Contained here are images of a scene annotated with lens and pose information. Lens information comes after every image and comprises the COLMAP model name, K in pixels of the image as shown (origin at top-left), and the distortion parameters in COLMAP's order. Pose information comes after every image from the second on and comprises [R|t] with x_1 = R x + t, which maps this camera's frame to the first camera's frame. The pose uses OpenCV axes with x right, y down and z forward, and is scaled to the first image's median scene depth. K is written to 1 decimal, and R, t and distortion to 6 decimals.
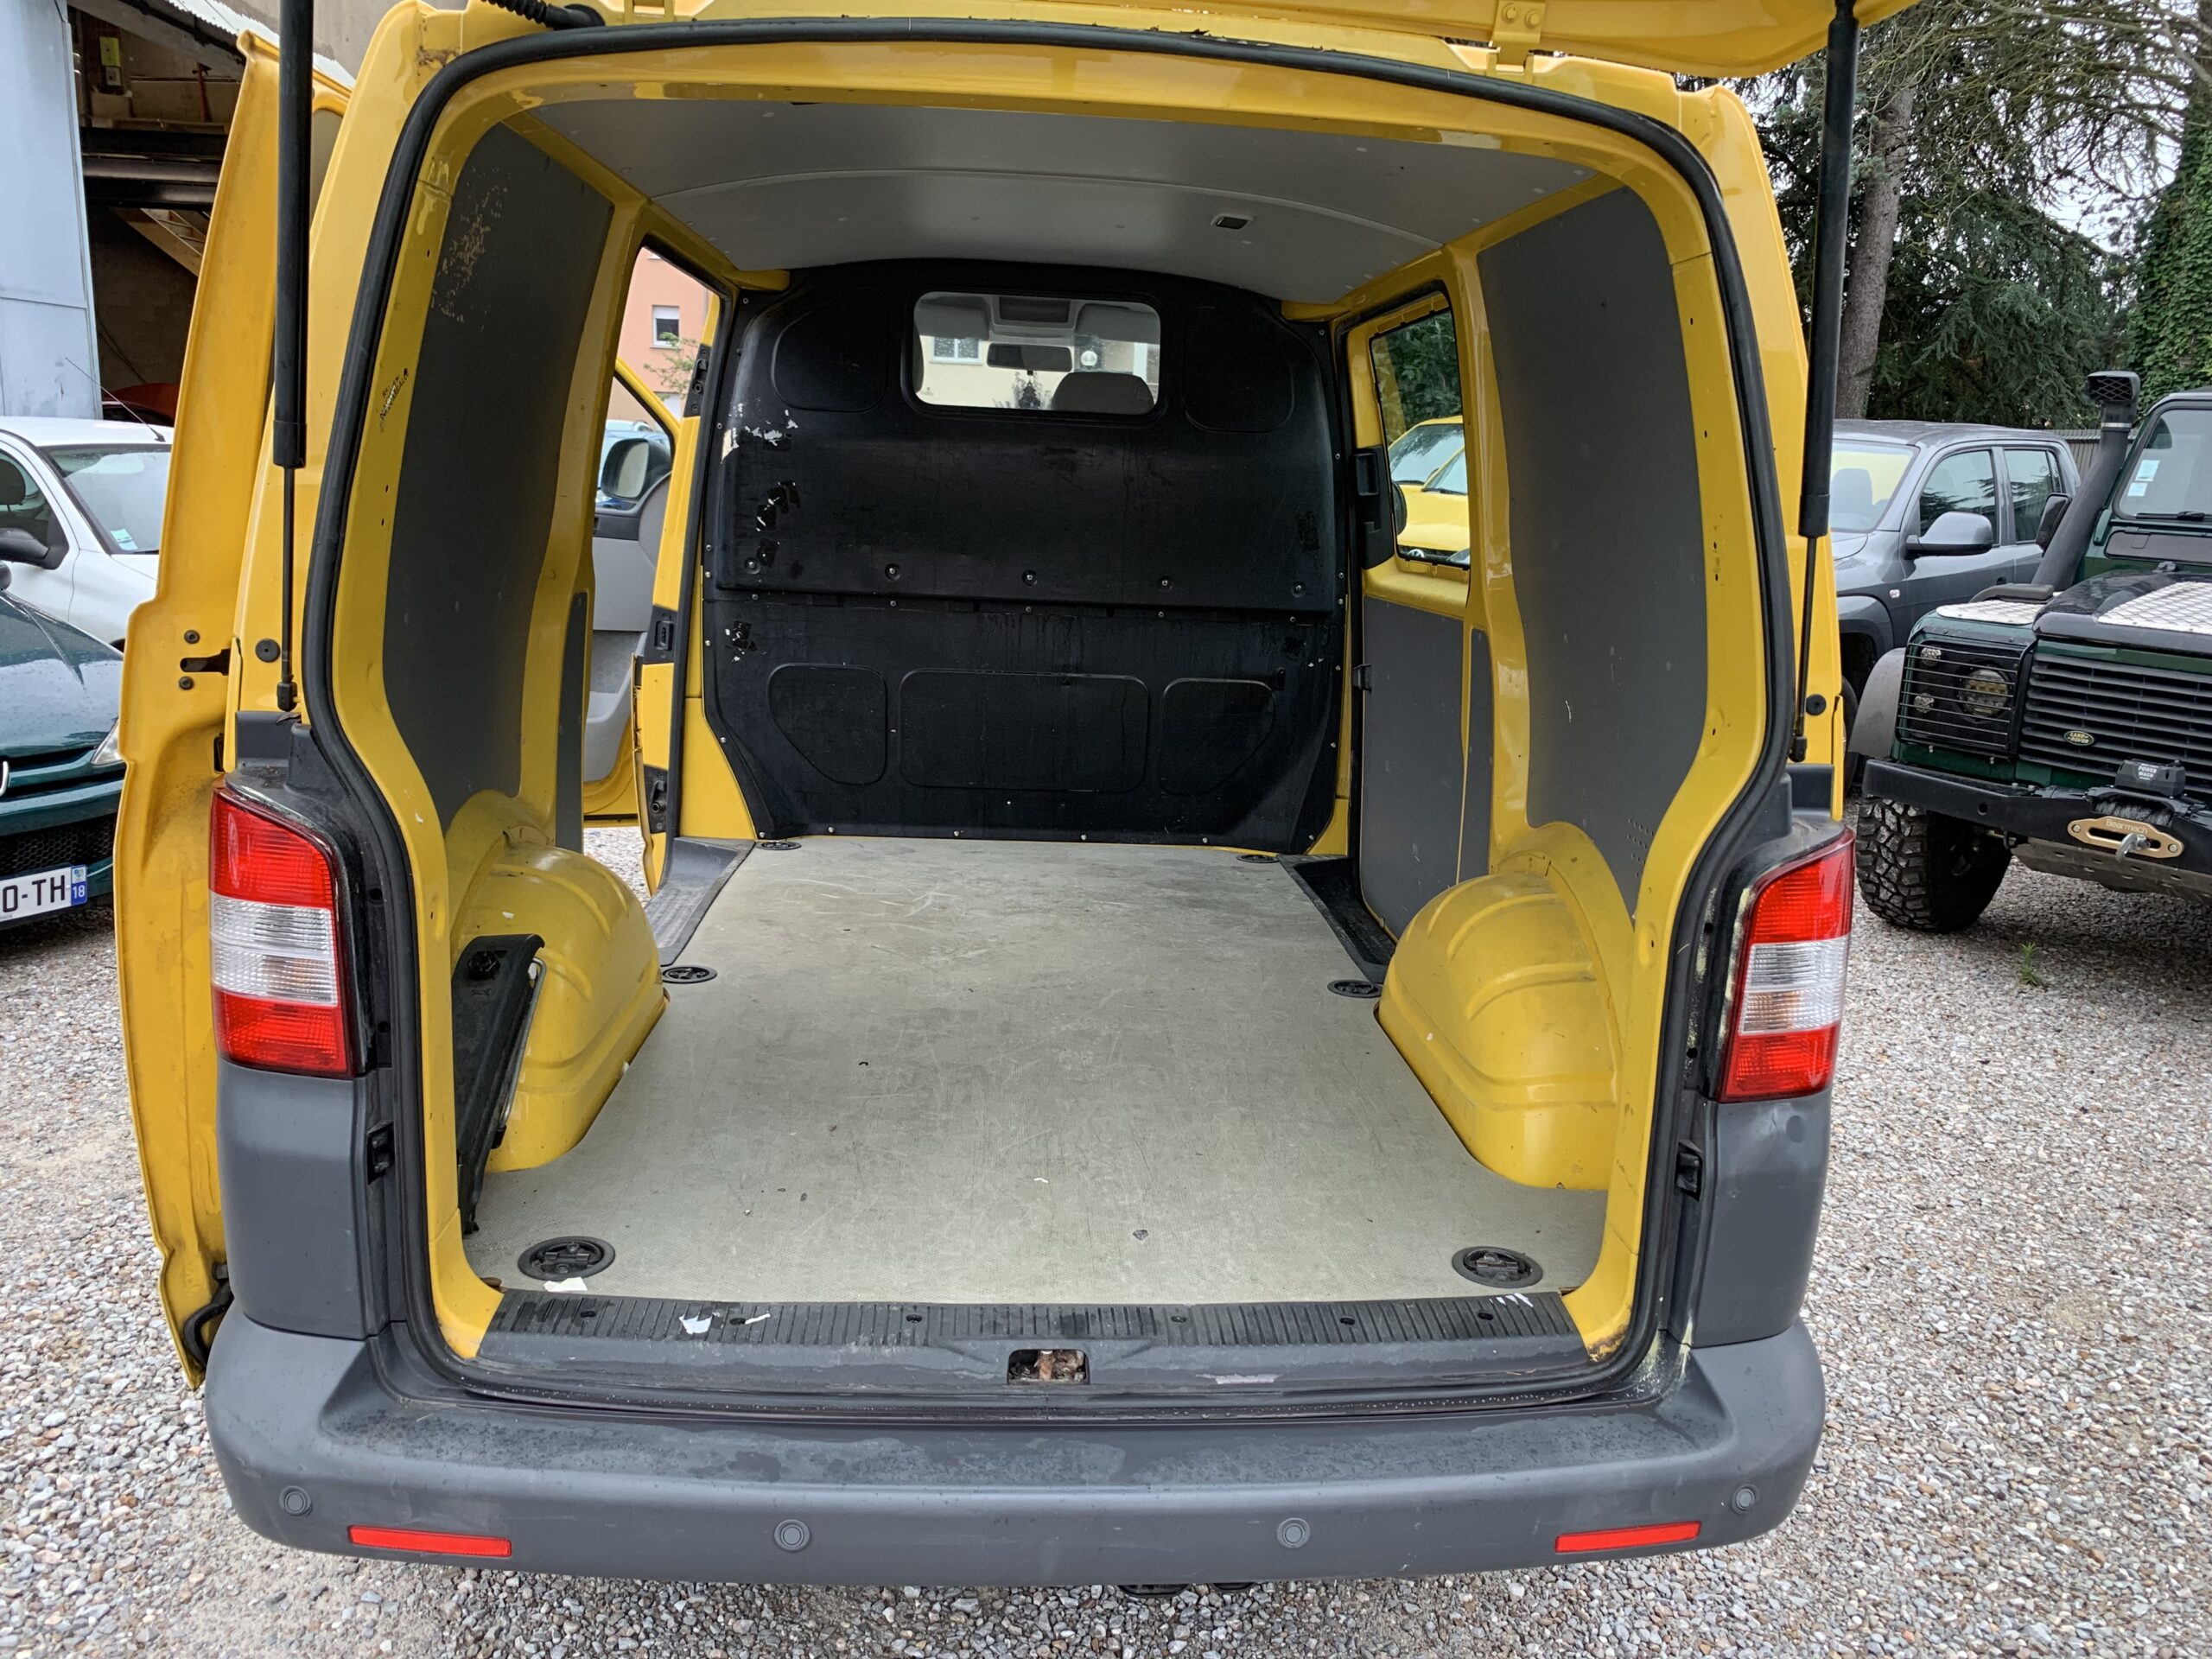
lens RADIAL K [[1695.4, 0, 1117.4], [0, 1695.4, 820.3], [0, 0, 1]] dist [0.012831, -0.012407]
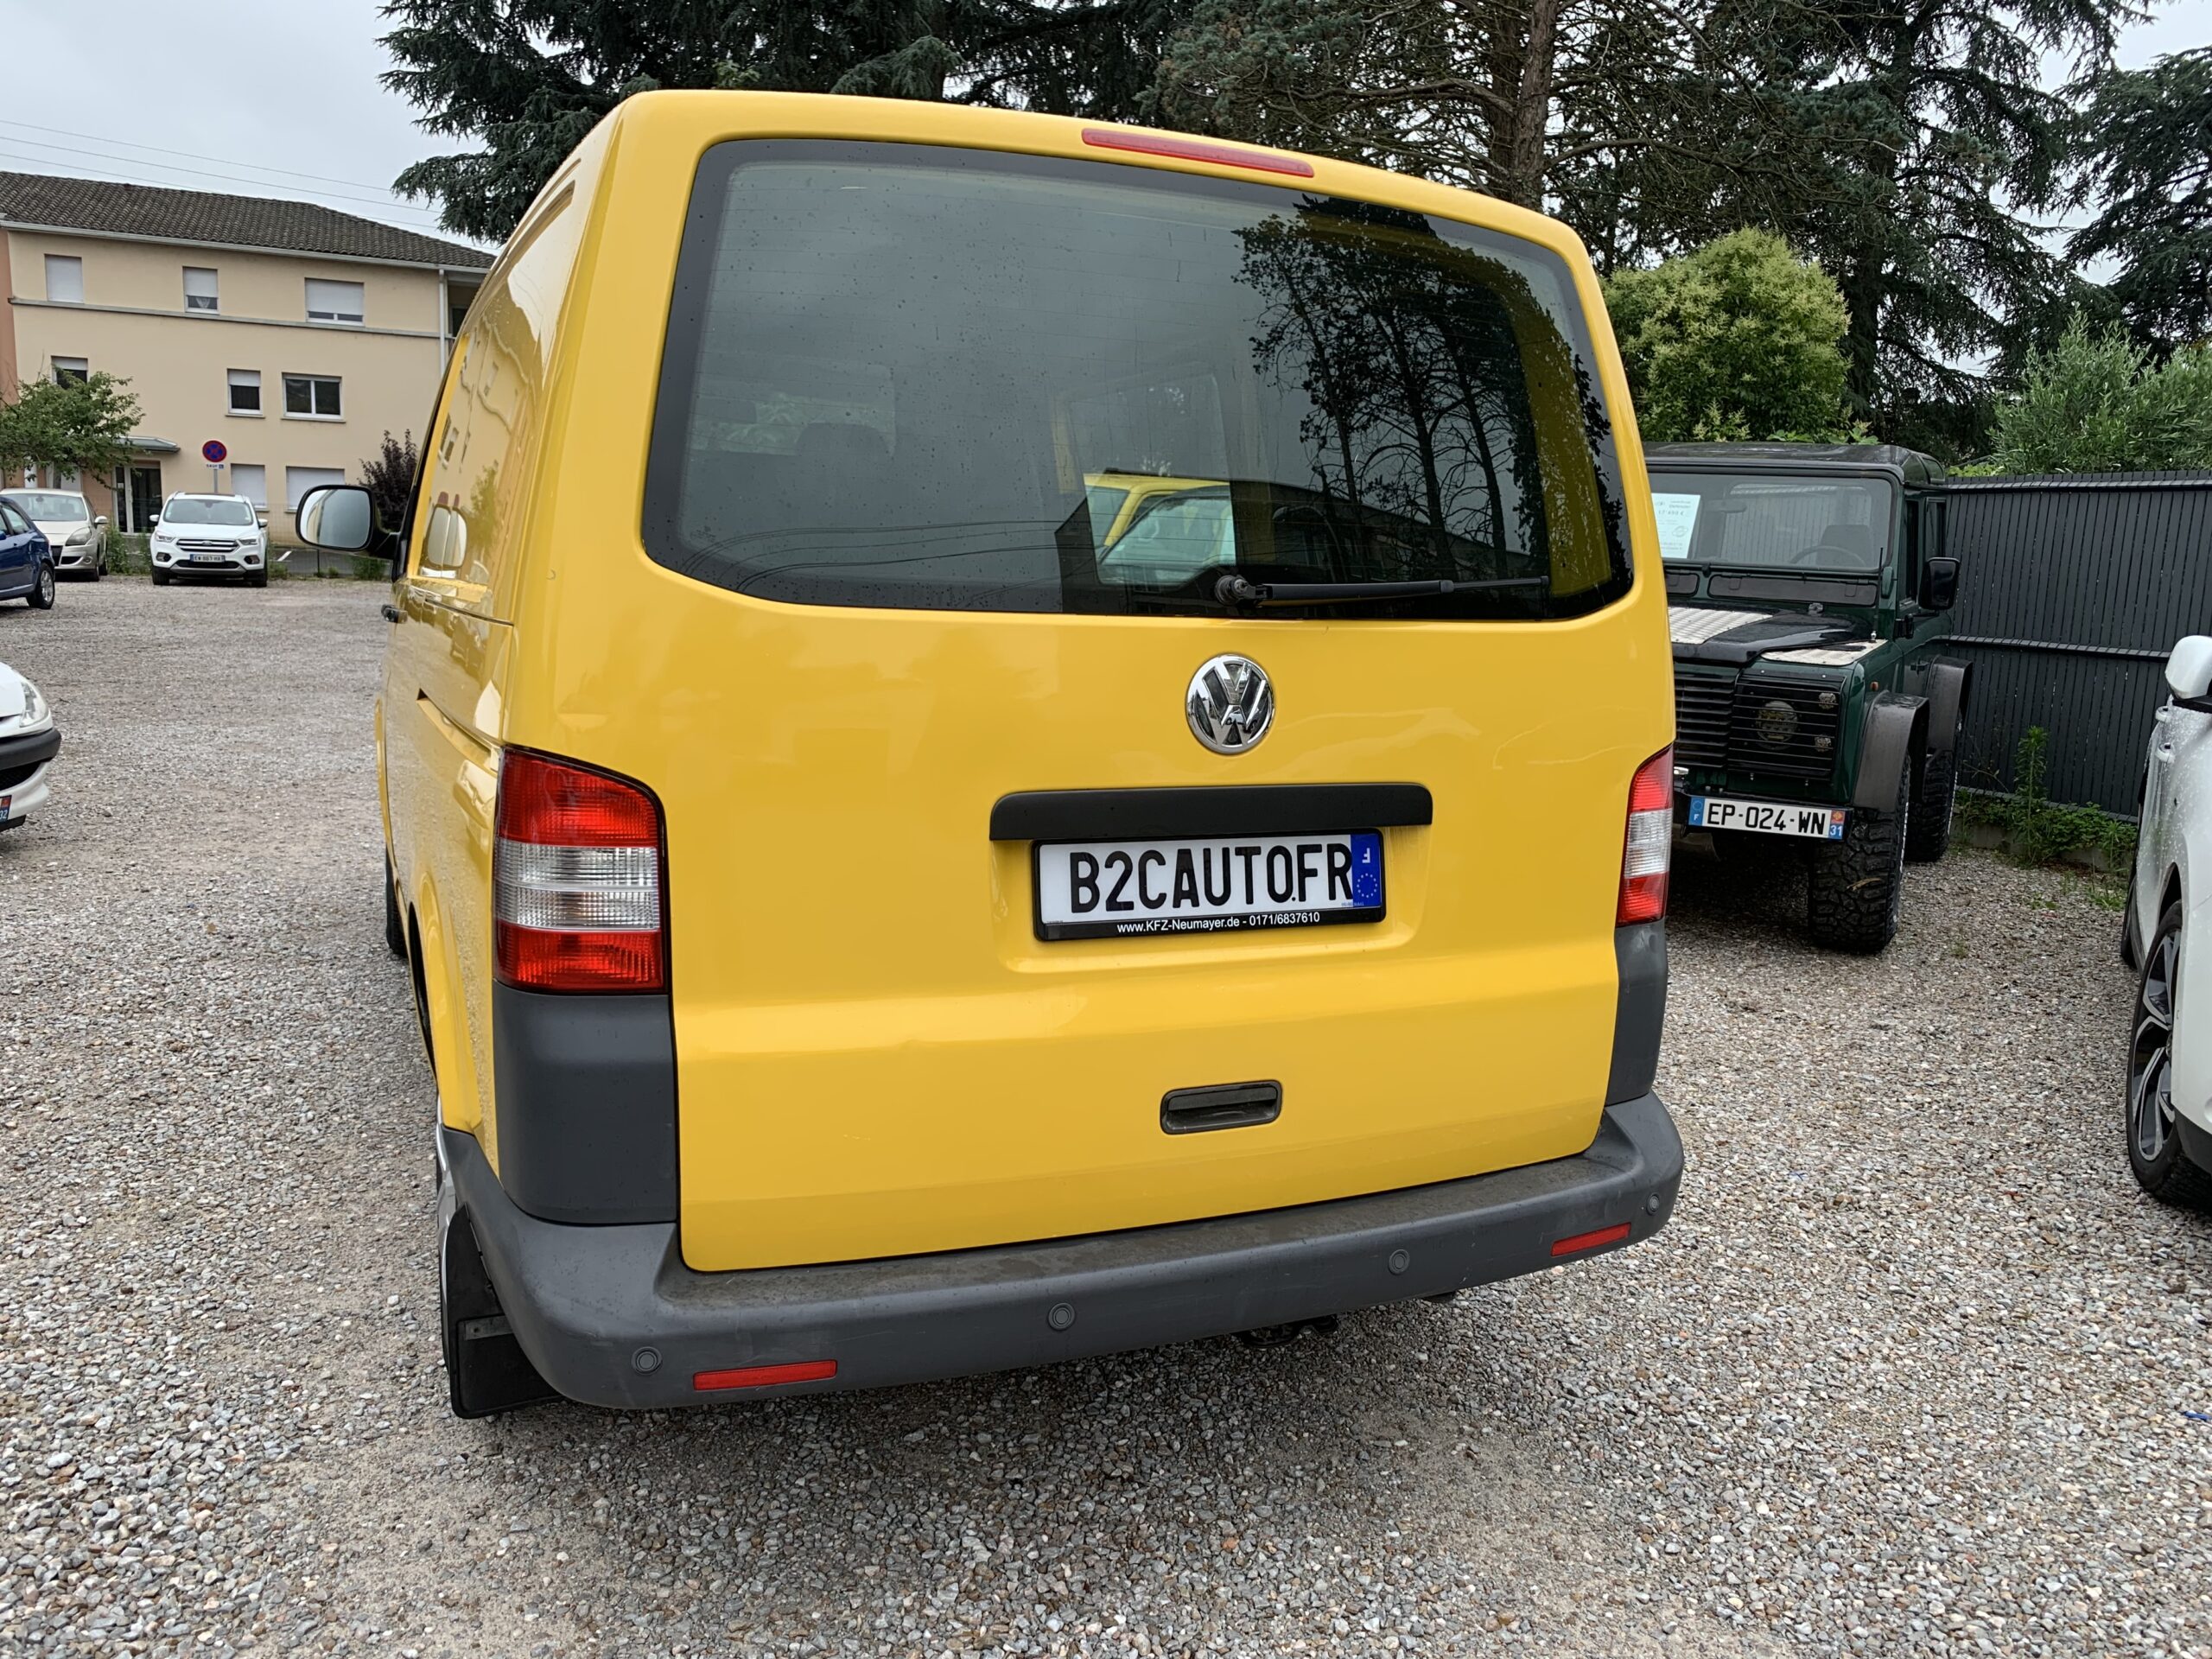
lens RADIAL K [[1695.4, 0, 1114.7], [0, 1695.4, 827.8], [0, 0, 1]] dist [0.012831, -0.012407]
pose [[0.938714, -0.066552, 0.338210, -0.398104], [0.078428, 0.996687, -0.021553, 0.062615], [-0.335655, 0.046758, 0.940824, -0.157013]]
